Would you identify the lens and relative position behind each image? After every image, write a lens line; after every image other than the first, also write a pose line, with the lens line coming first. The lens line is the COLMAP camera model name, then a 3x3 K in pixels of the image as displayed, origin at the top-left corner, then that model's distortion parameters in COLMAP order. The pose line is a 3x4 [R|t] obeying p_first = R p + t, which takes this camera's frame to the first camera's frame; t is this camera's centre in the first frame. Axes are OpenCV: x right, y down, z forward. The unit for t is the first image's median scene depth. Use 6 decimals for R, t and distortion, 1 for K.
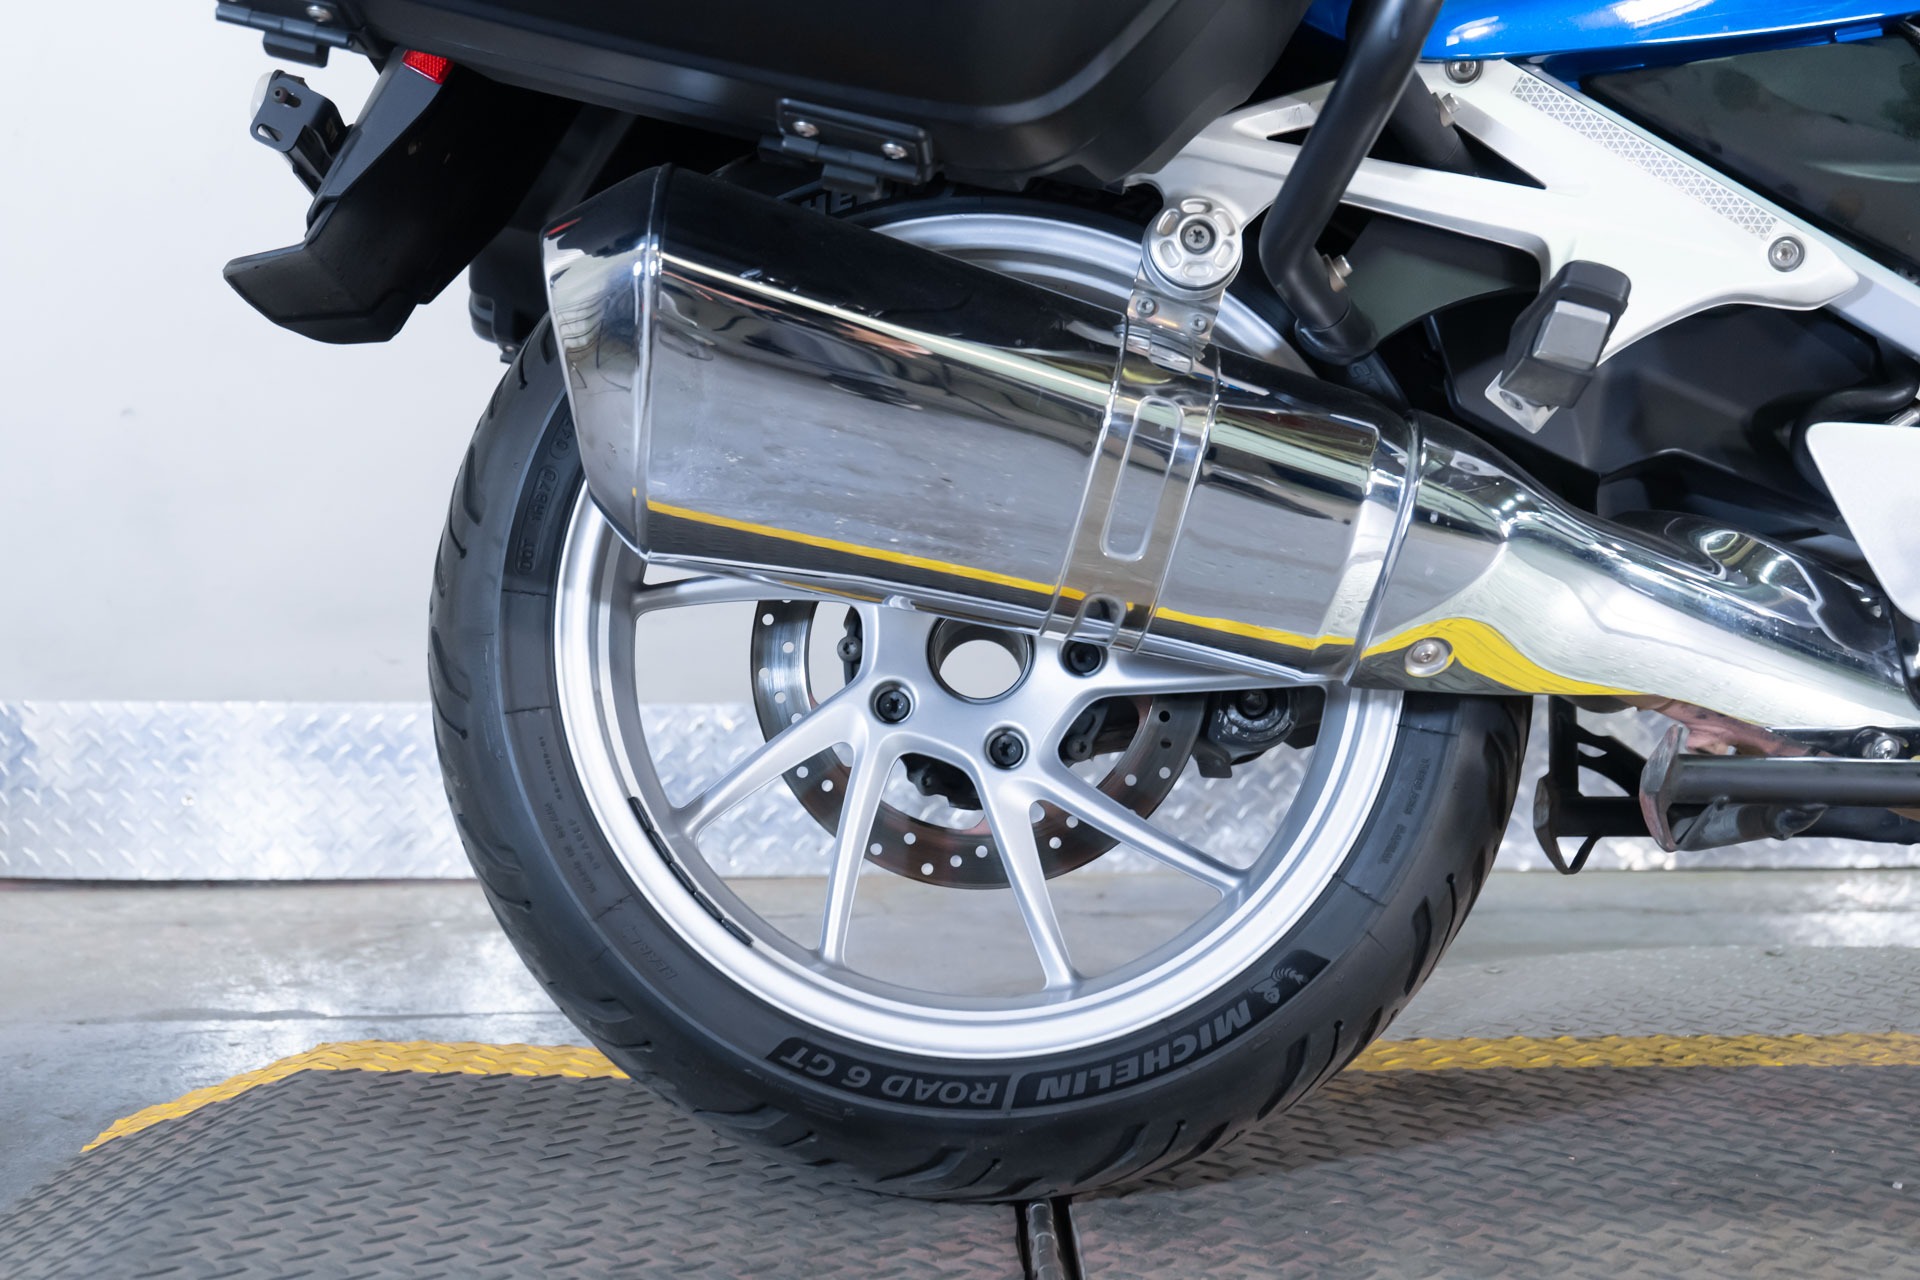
lens RADIAL K [[2475.3, 0, 960.0], [0, 2475.3, 640.0], [0, 0, 1]] dist [0.016234, 0.023008]
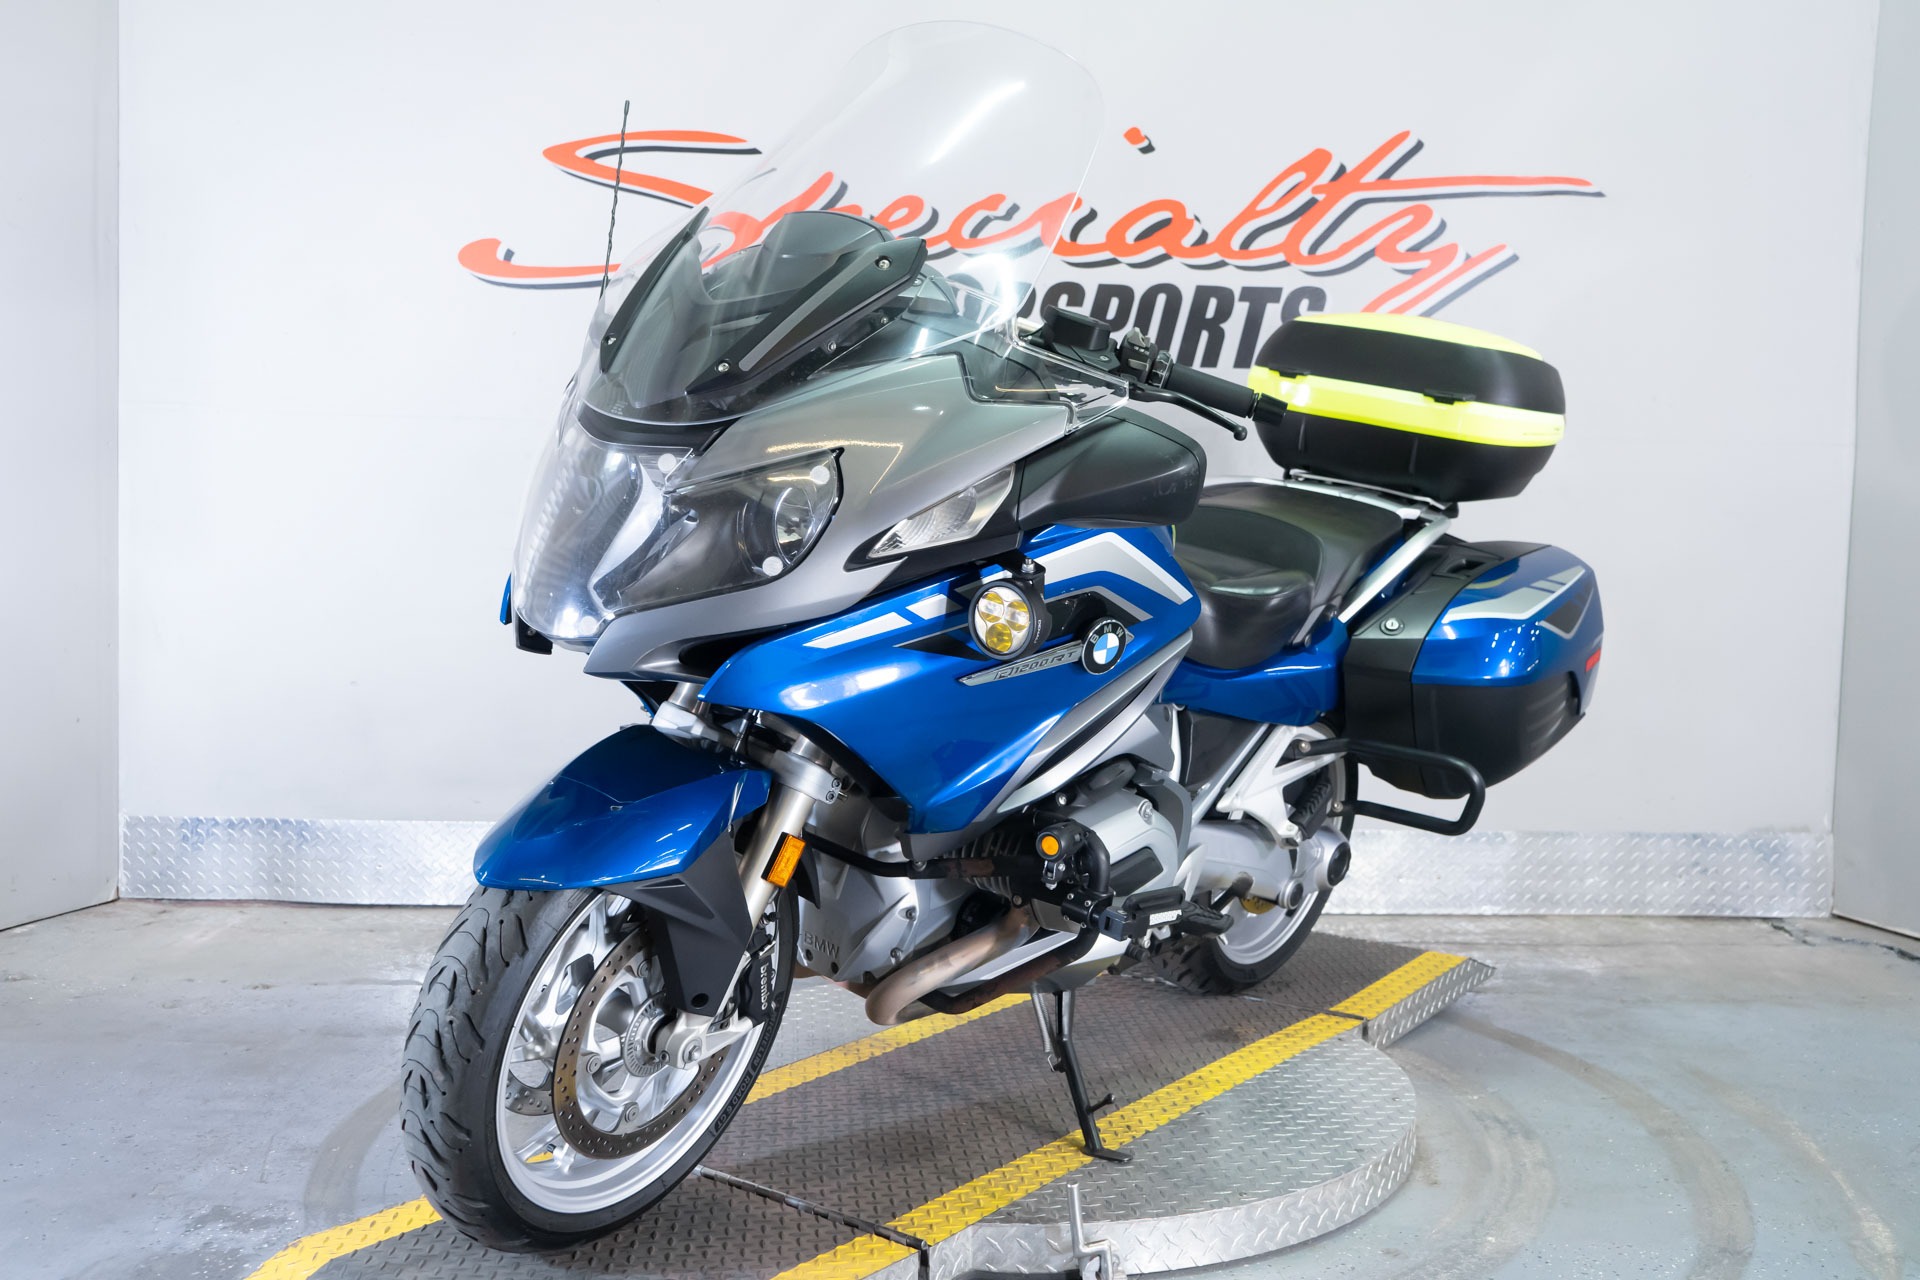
lens RADIAL K [[1773.5, 0, 965.3], [0, 1773.5, 639.0], [0, 0, 1]] dist [0.007087, 0.005352]
pose [[0.999517, 0.014439, -0.027520, 0.245019], [-0.014443, 0.999896, 0.000067, -0.147630], [0.027518, 0.000331, 0.999621, -0.538436]]
